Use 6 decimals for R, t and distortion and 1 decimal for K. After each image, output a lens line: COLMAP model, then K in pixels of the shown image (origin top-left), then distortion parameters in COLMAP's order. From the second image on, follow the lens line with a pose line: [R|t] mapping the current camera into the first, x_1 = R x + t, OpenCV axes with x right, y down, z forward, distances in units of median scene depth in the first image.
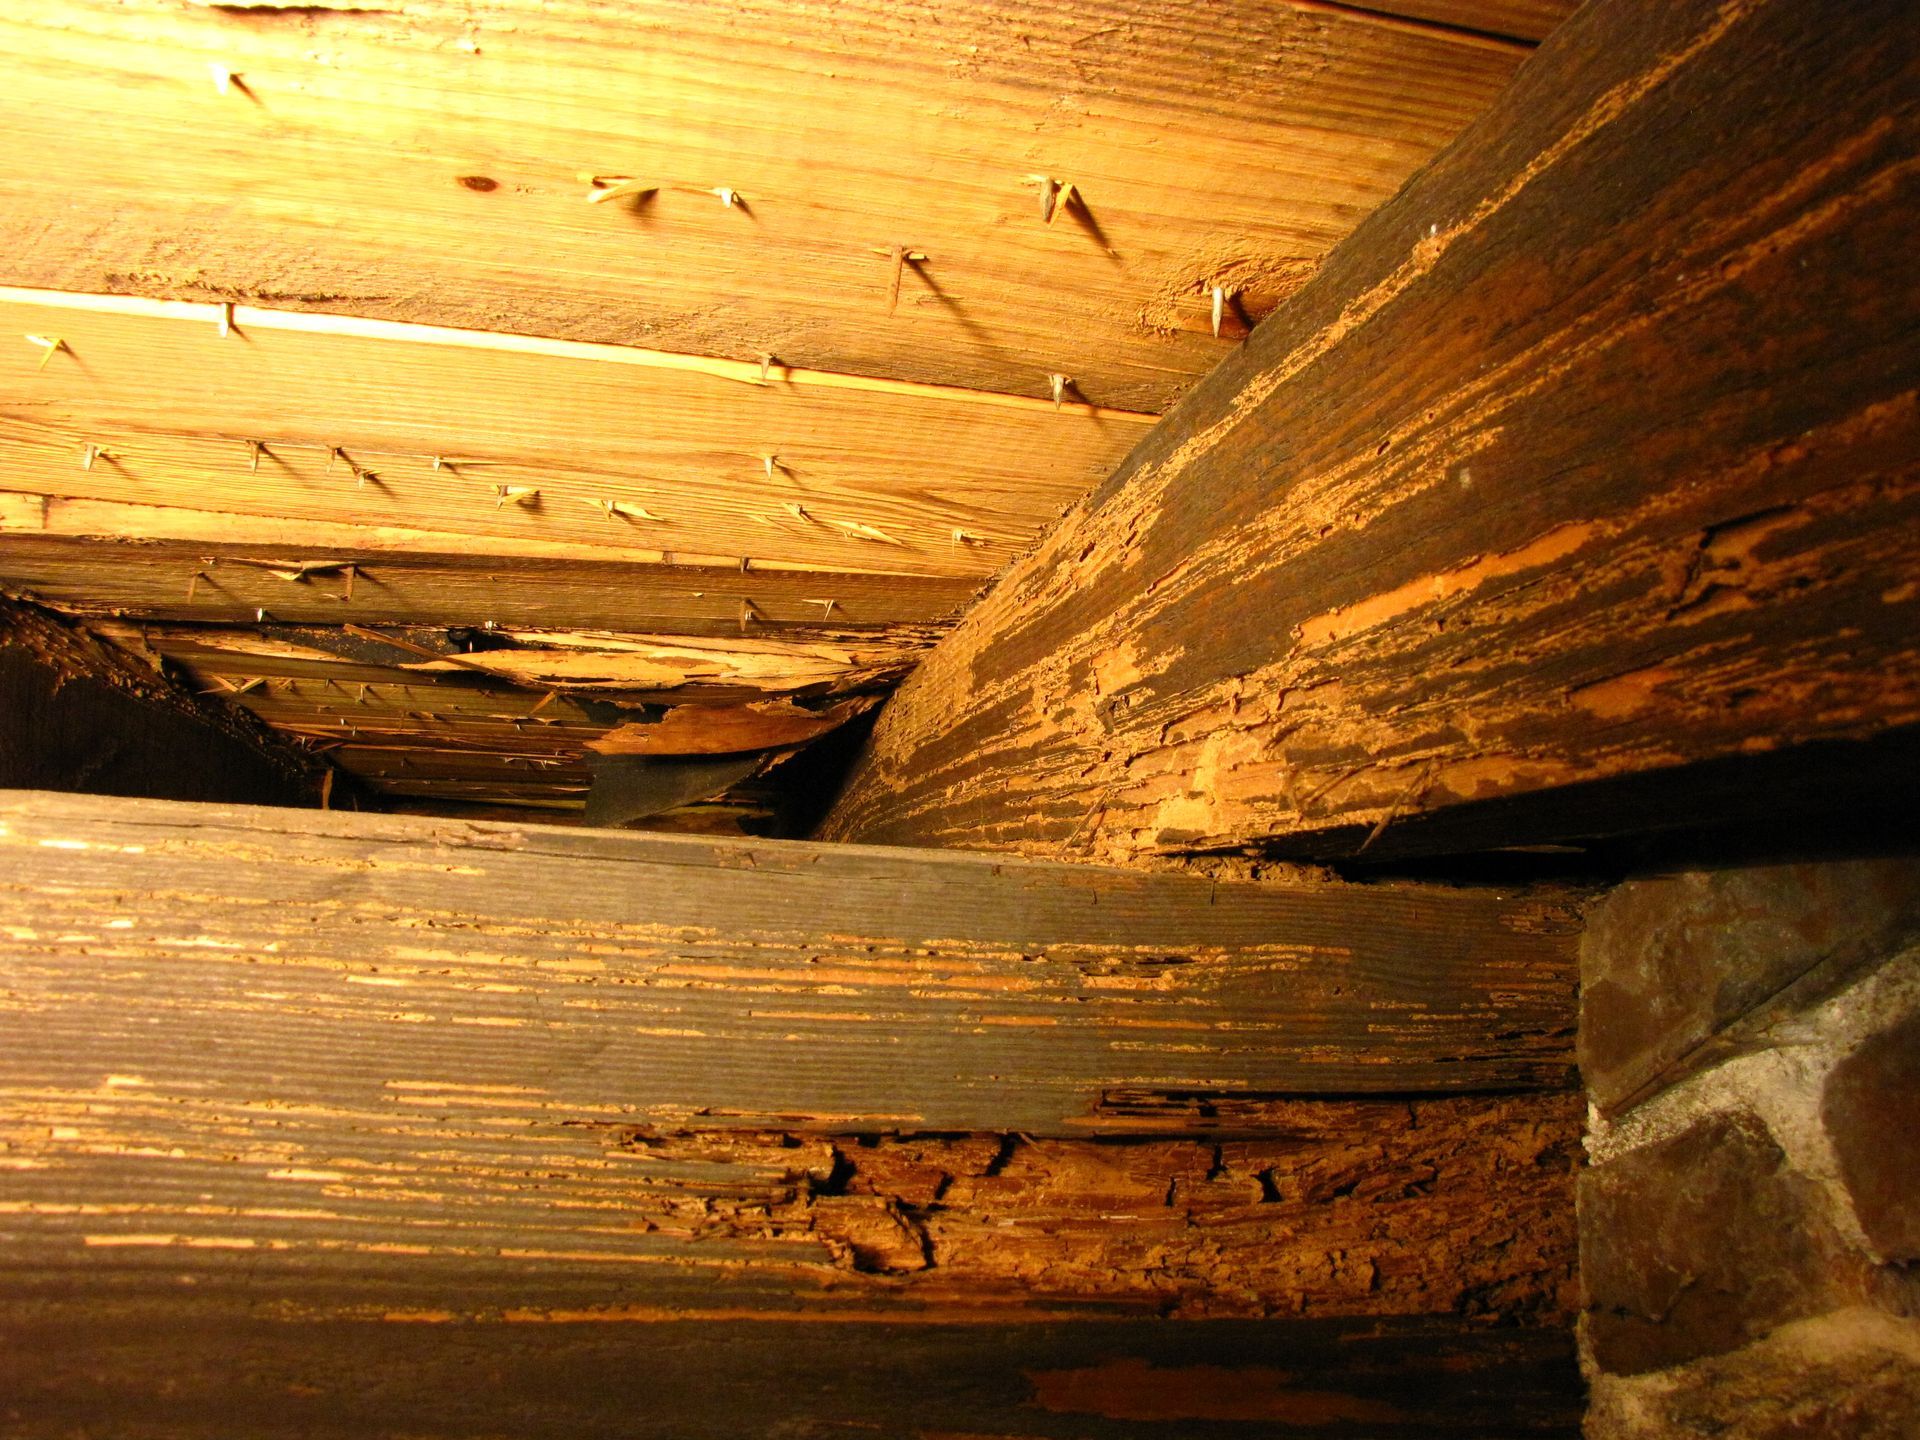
lens RADIAL K [[1618.9, 0, 972.6], [0, 1618.9, 678.2], [0, 0, 1]] dist [-0.177358, 0.156011]
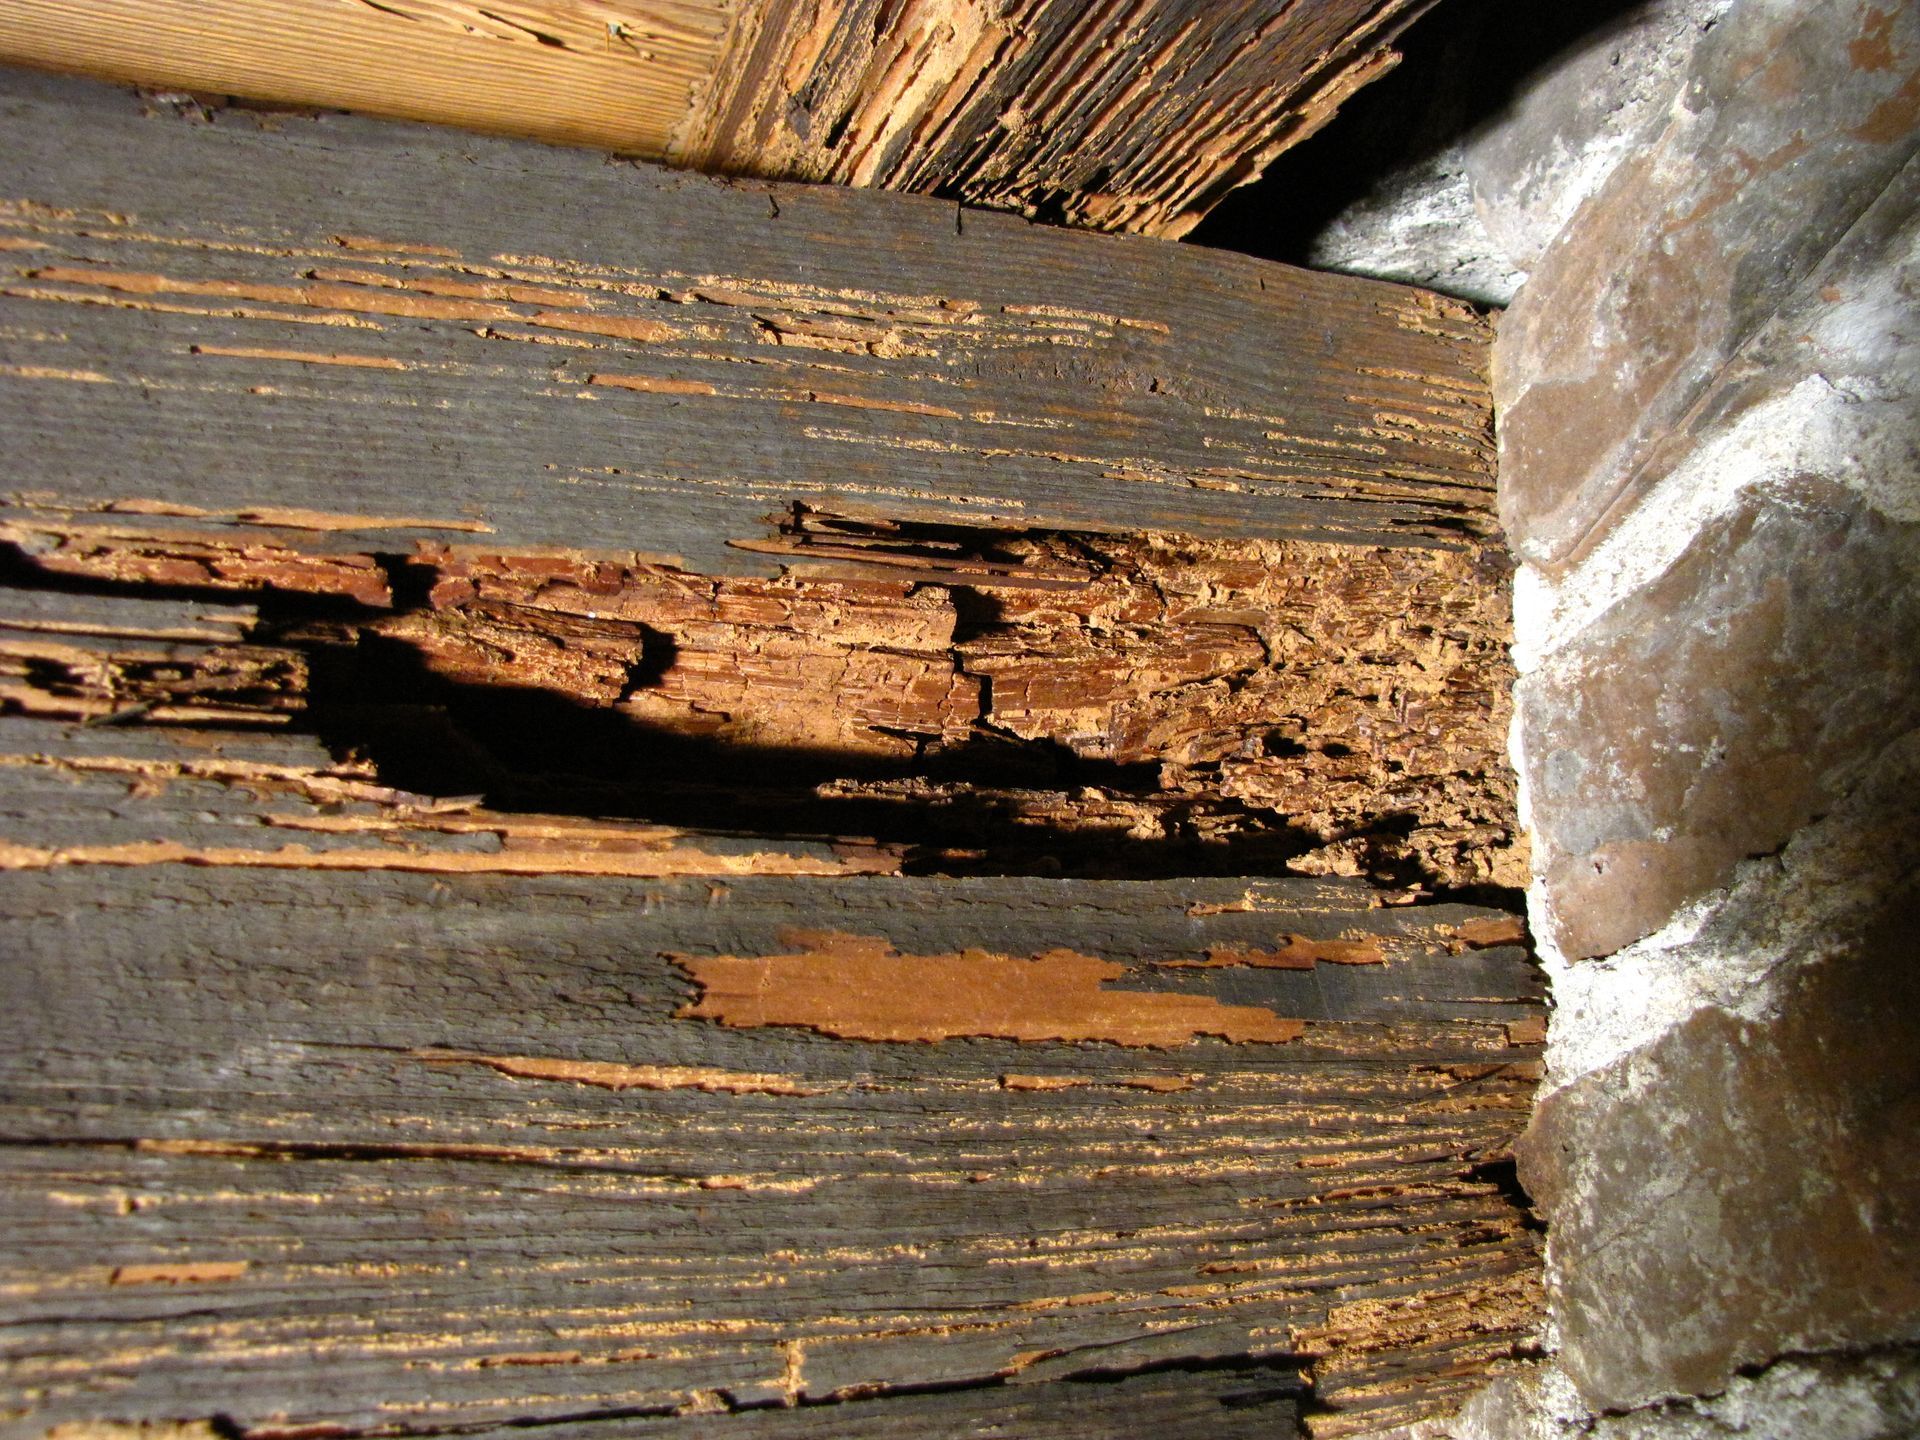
lens RADIAL K [[1618.9, 0, 972.6], [0, 1618.9, 678.2], [0, 0, 1]] dist [-0.177358, 0.156011]
pose [[0.987609, -0.031636, 0.153710, 0.051859], [0.034980, 0.999206, -0.019096, 0.340585], [-0.152984, 0.024236, 0.987931, 0.377211]]
